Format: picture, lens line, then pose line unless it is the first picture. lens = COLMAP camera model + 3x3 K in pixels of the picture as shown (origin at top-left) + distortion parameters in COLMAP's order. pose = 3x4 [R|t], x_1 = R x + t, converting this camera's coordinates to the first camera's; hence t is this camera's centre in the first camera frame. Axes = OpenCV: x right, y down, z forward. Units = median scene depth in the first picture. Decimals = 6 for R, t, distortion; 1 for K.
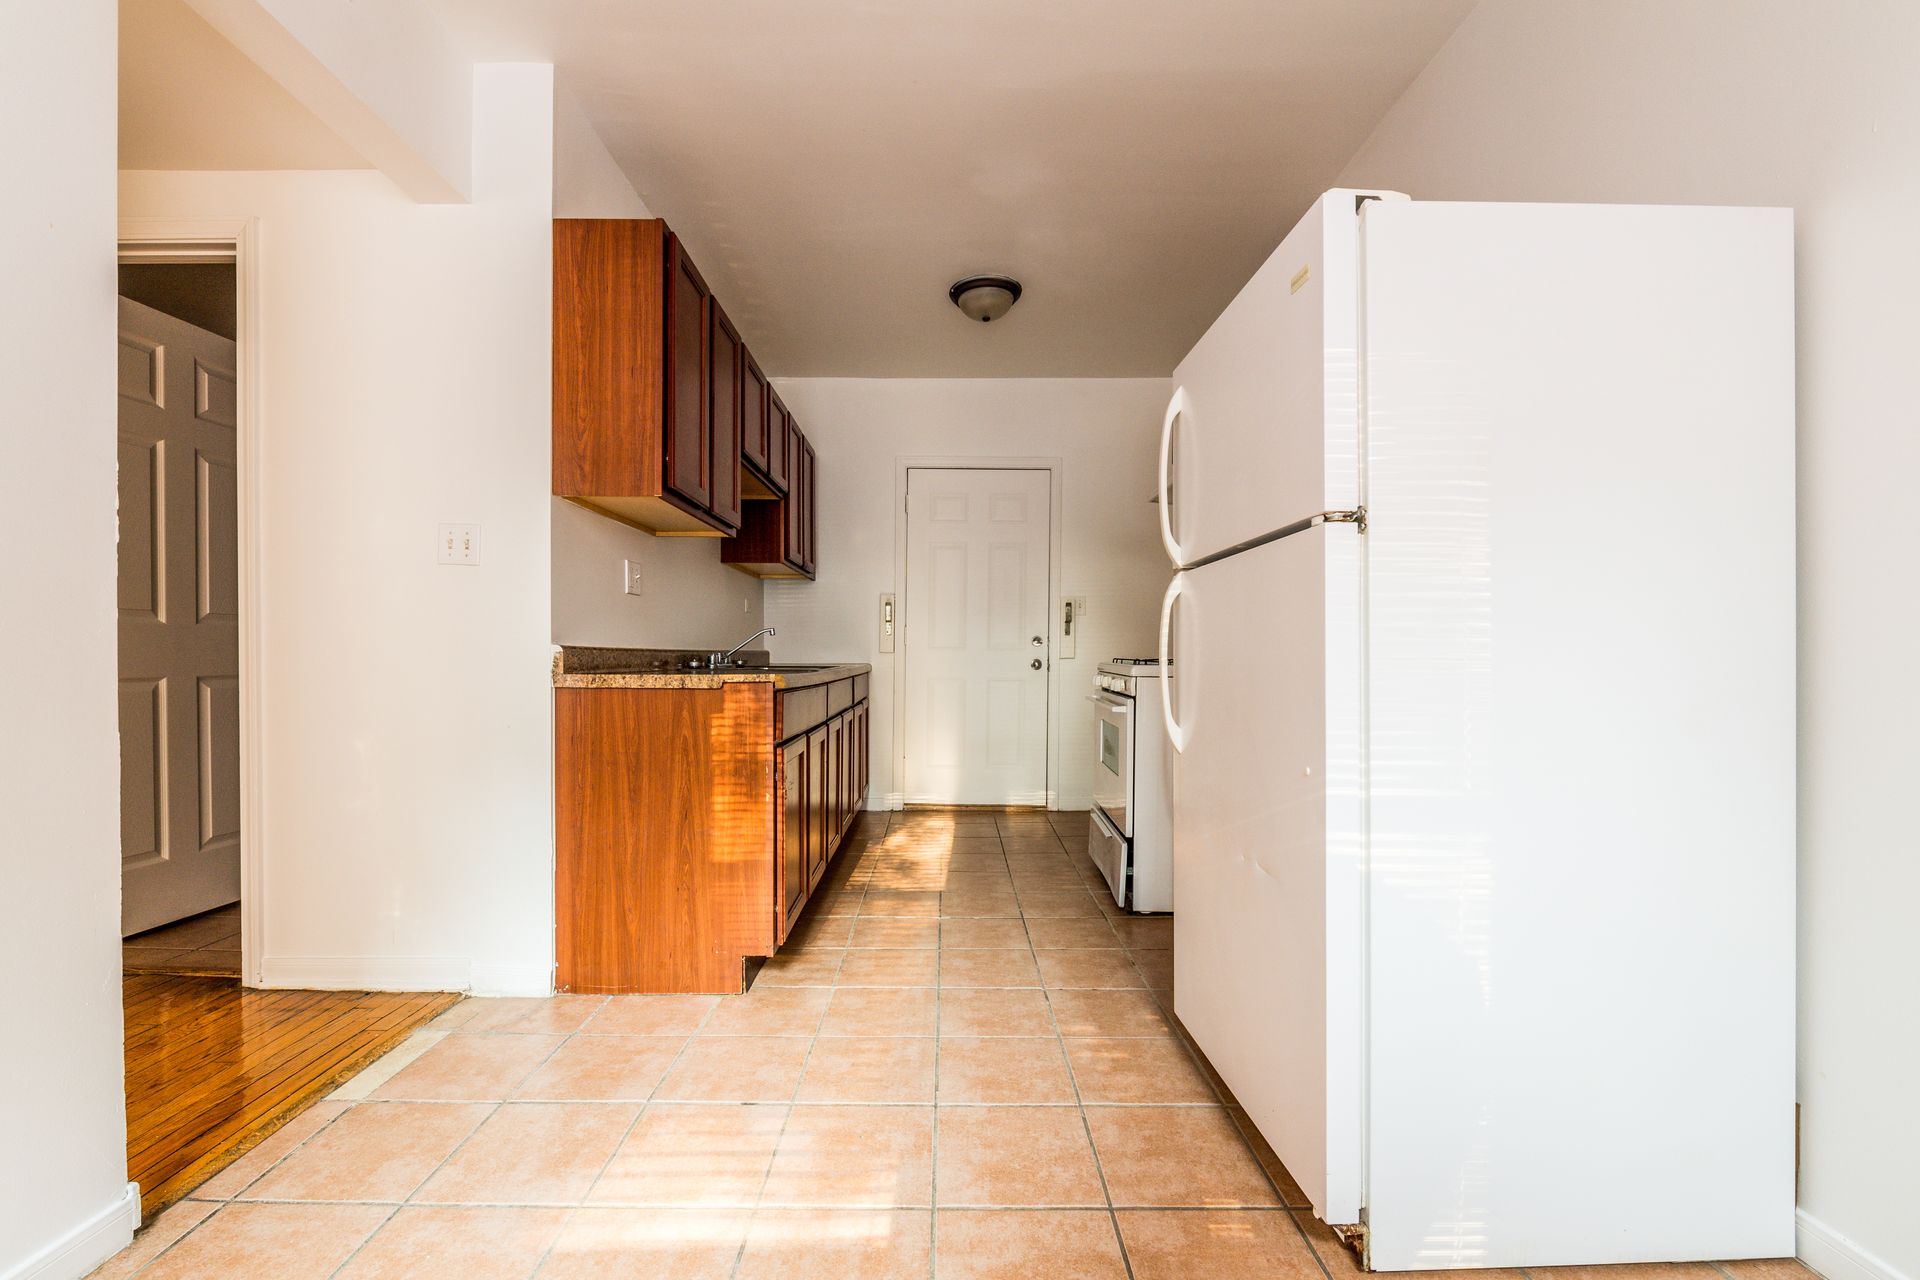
lens RADIAL K [[767.1, 0, 957.6], [0, 767.1, 617.6], [0, 0, 1]] dist [0.001376, -0.004341]
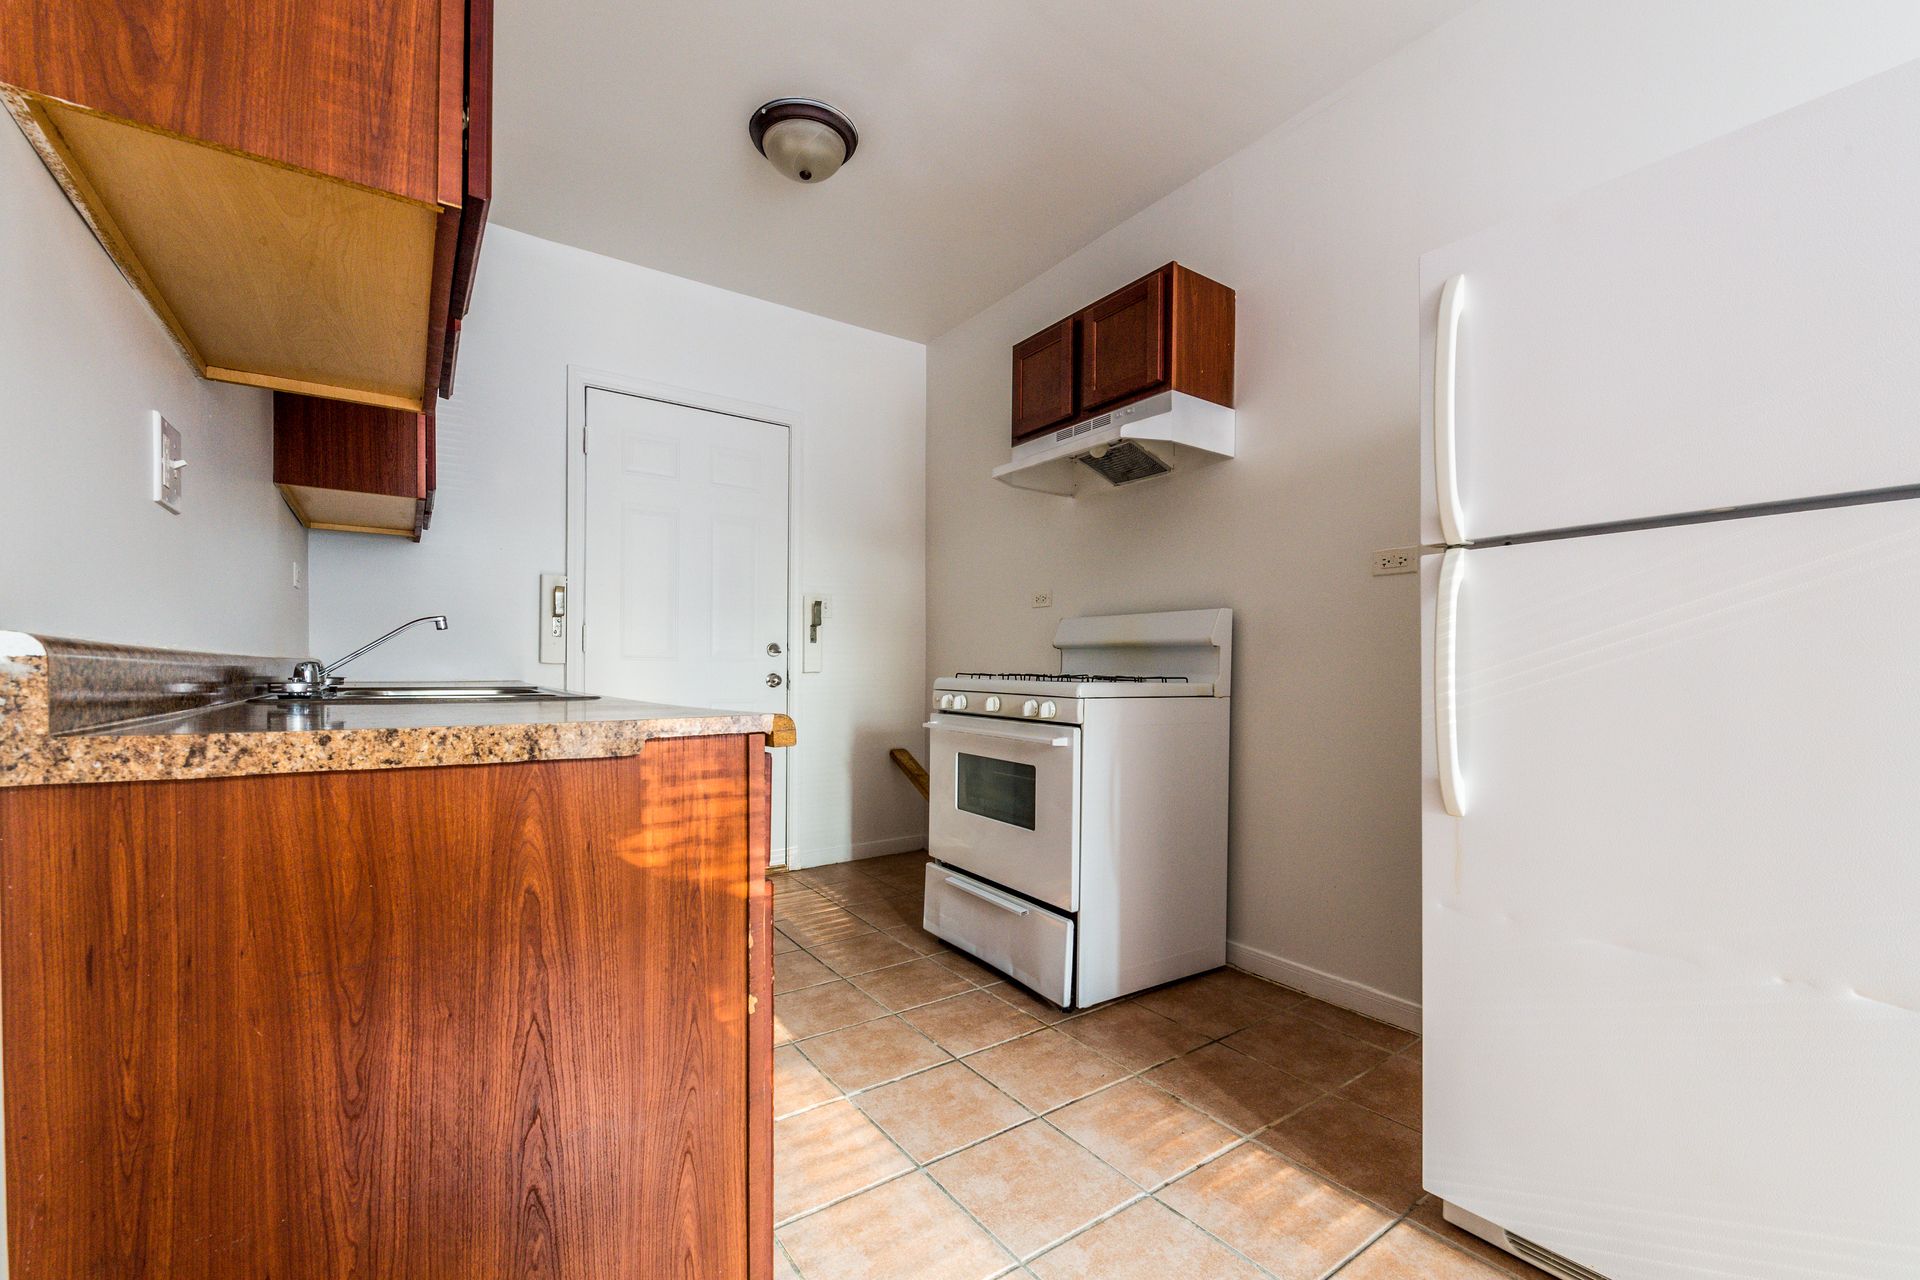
lens RADIAL K [[774.5, 0, 958.8], [0, 774.5, 647.2], [0, 0, 1]] dist [-0.000712, -0.004050]
pose [[0.824657, 0.018592, 0.565328, -0.305446], [-0.031677, 0.999409, 0.013340, 0.020826], [-0.564746, -0.028909, 0.824758, 0.448858]]
